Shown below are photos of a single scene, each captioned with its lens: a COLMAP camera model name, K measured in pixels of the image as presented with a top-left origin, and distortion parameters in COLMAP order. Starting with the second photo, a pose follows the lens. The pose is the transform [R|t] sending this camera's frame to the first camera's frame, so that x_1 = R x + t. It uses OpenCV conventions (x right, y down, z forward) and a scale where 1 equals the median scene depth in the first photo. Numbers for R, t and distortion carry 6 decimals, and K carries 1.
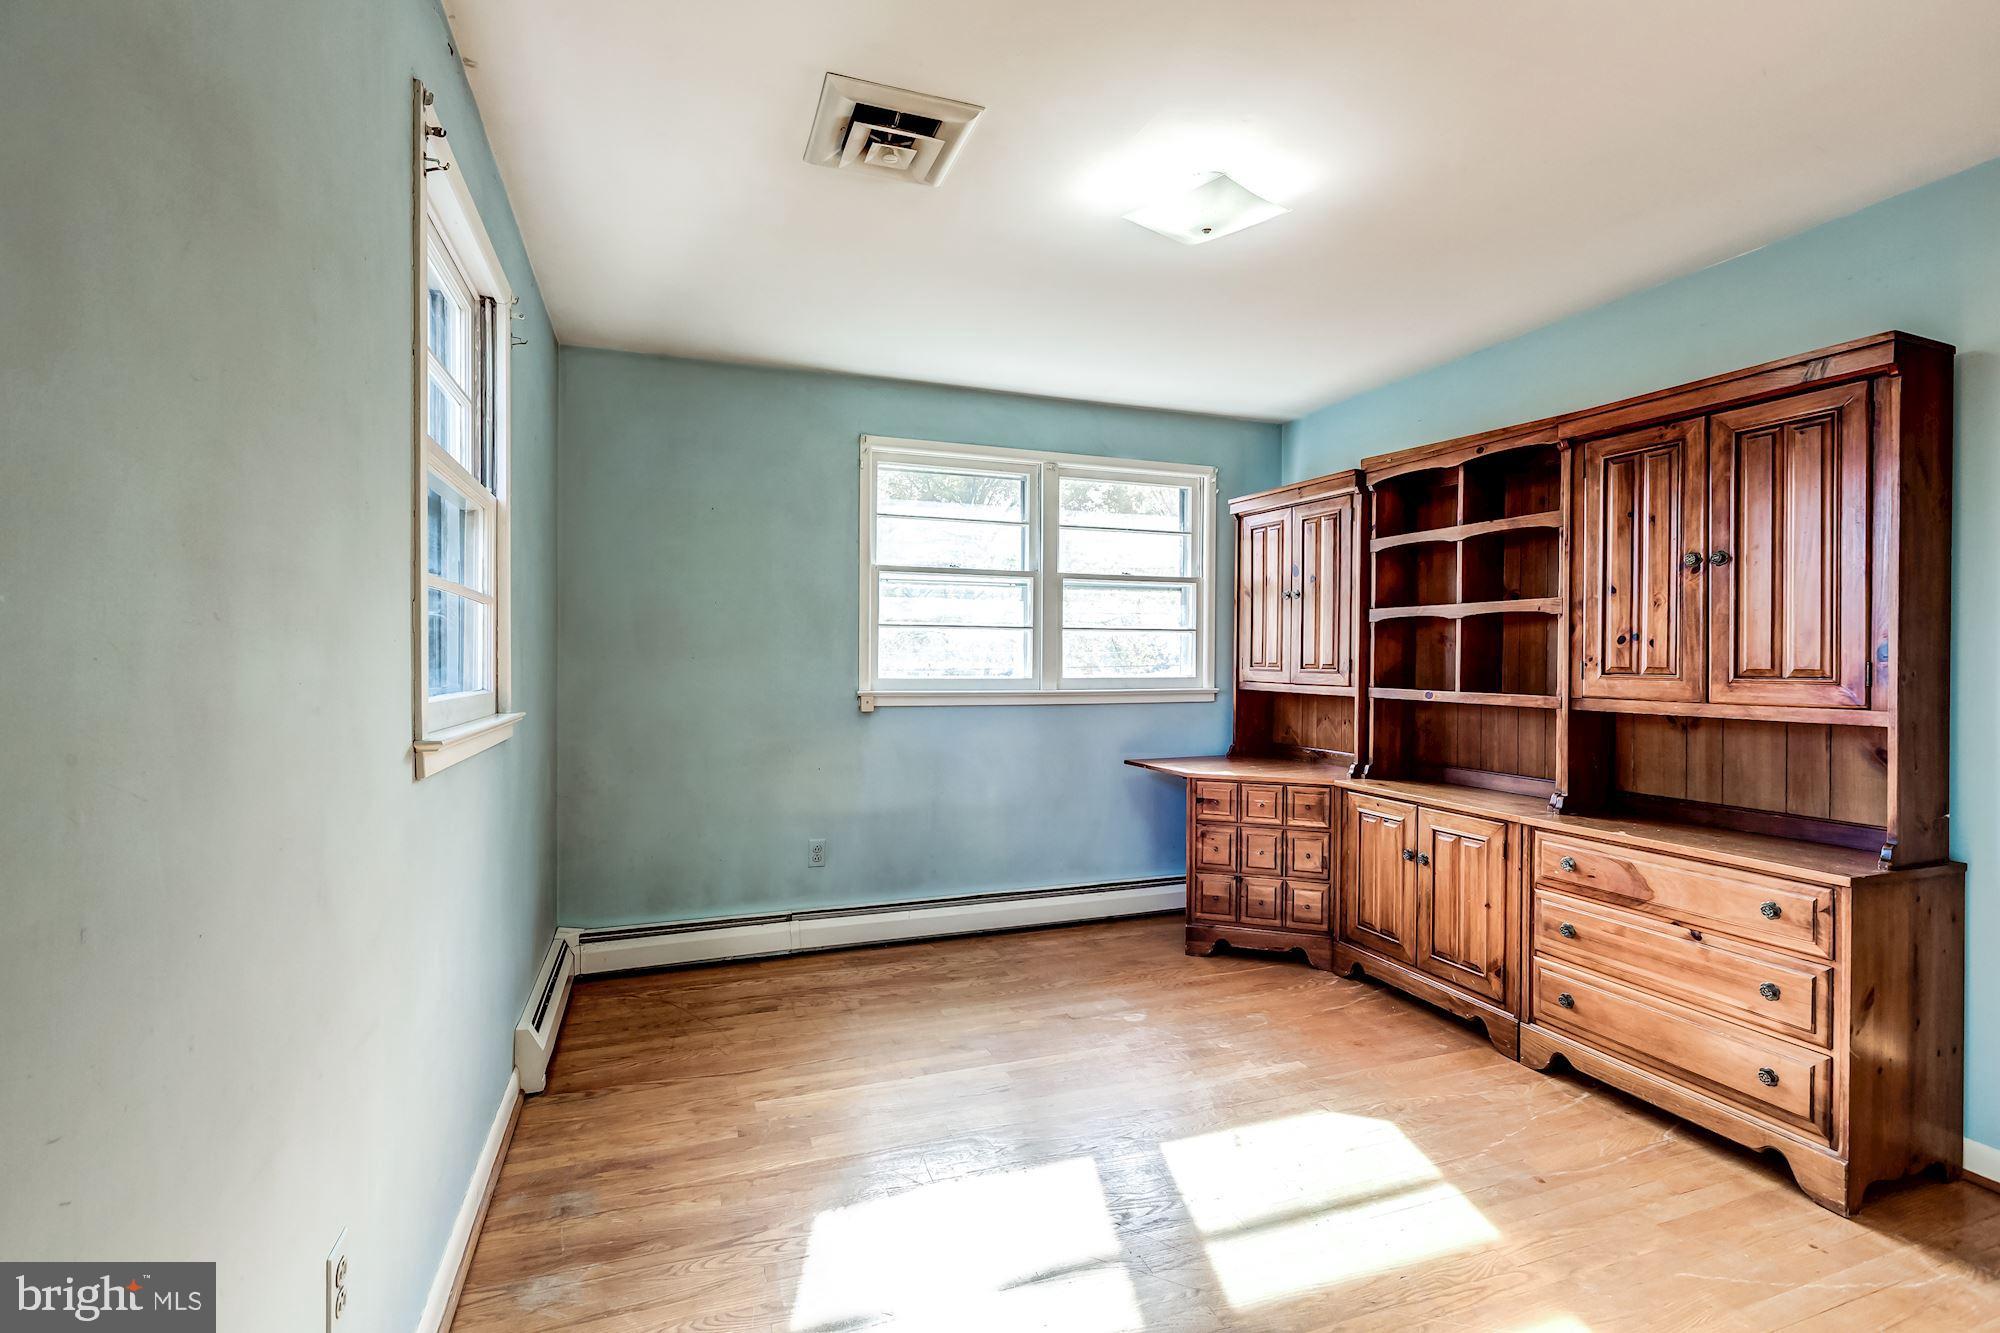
lens RADIAL K [[889.1, 0, 994.3], [0, 889.1, 662.3], [0, 0, 1]] dist [-0.002094, -0.000414]
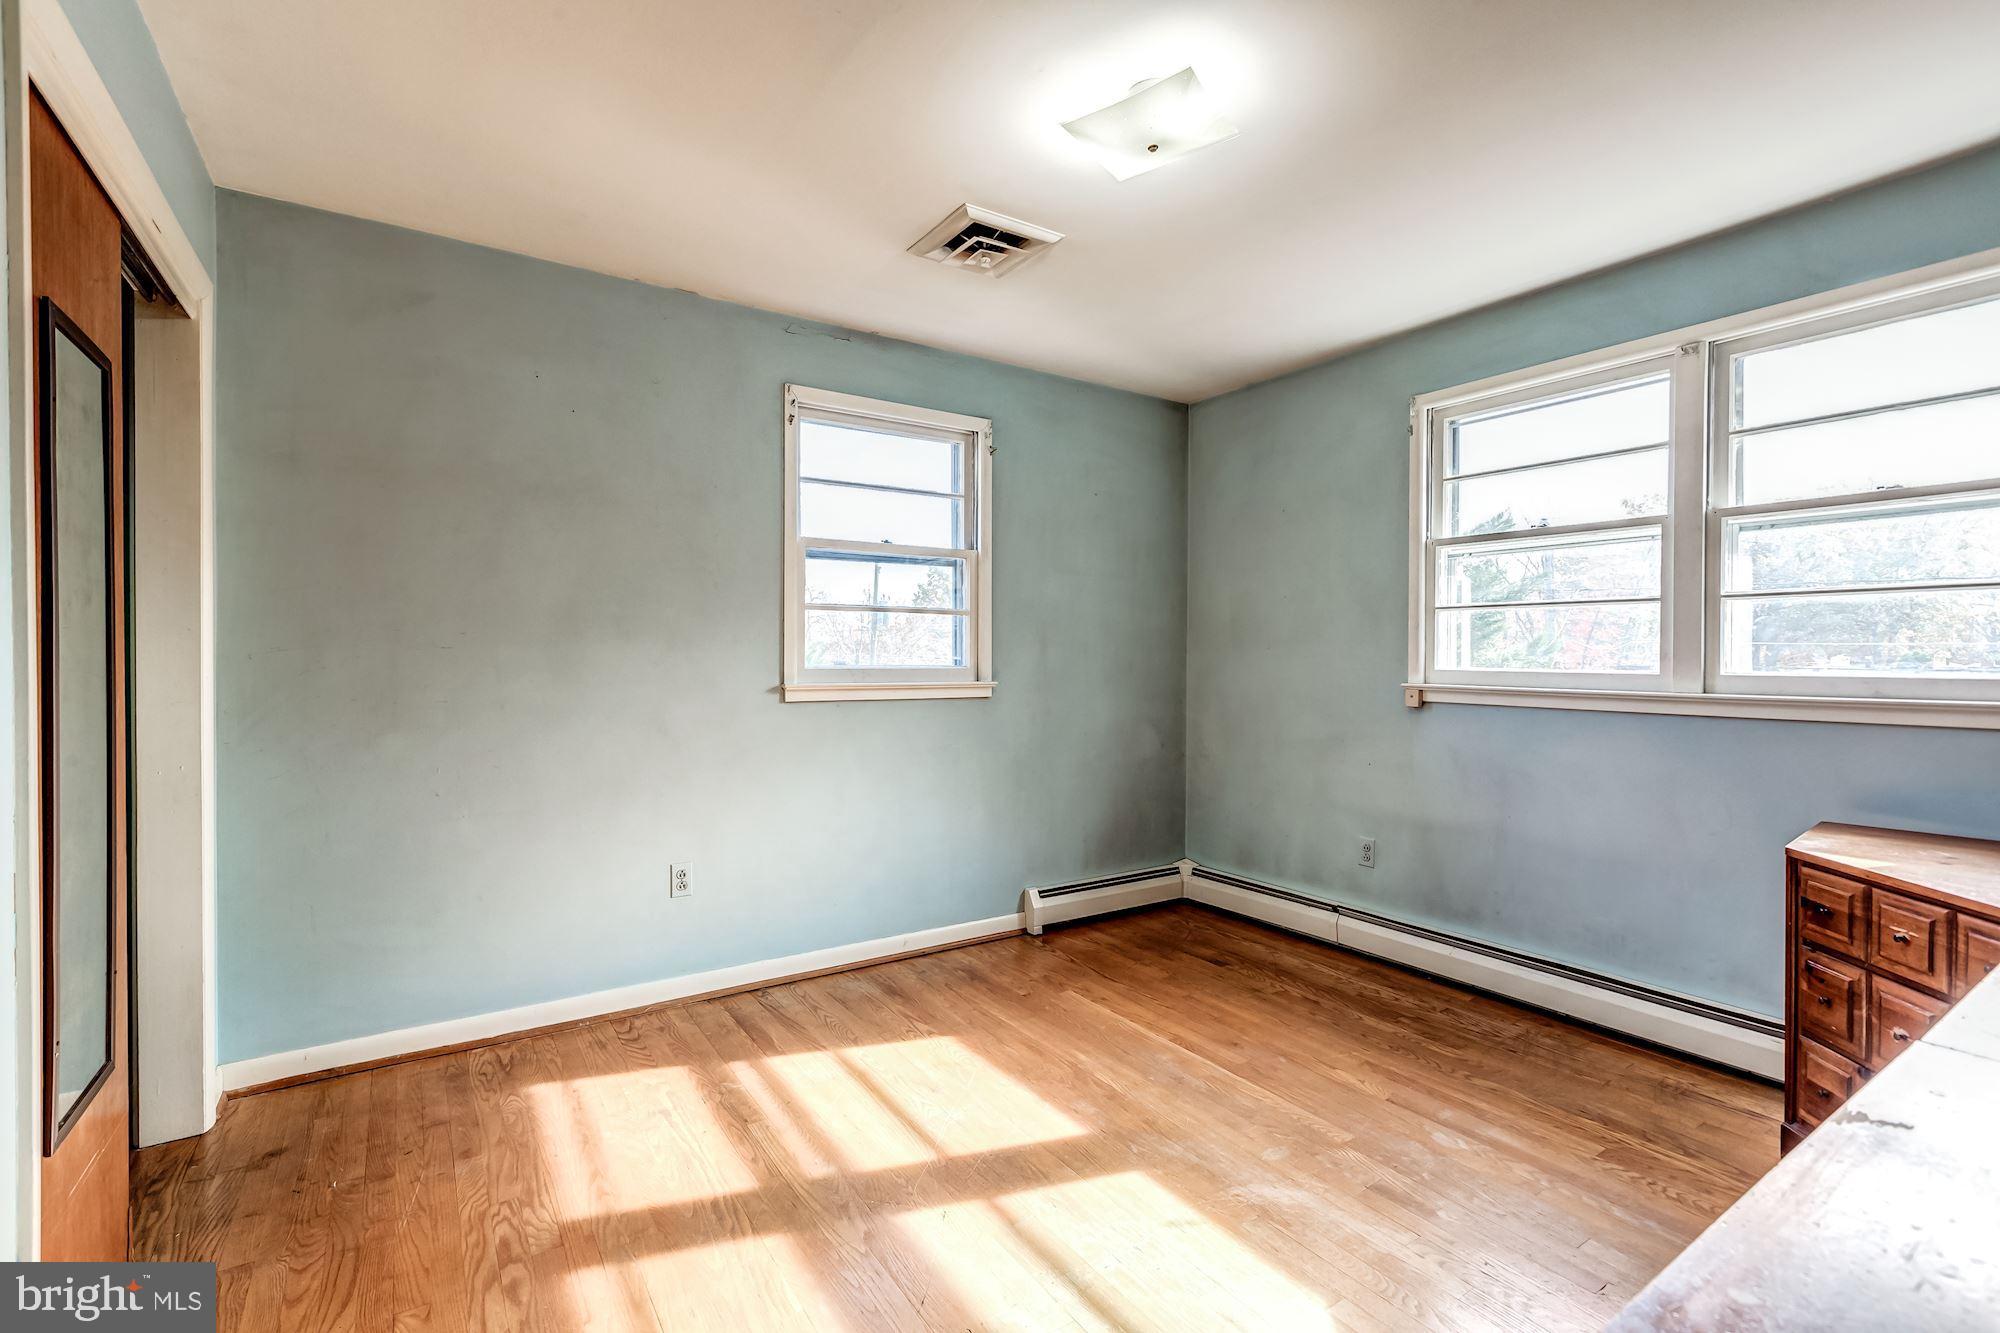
lens RADIAL K [[889.1, 0, 994.3], [0, 889.1, 662.3], [0, 0, 1]] dist [-0.002094, -0.000414]
pose [[0.232514, 0.004407, -0.972583, 0.632462], [-0.005314, 0.999981, 0.003261, 0.010241], [0.972578, 0.004410, 0.232533, 0.389426]]
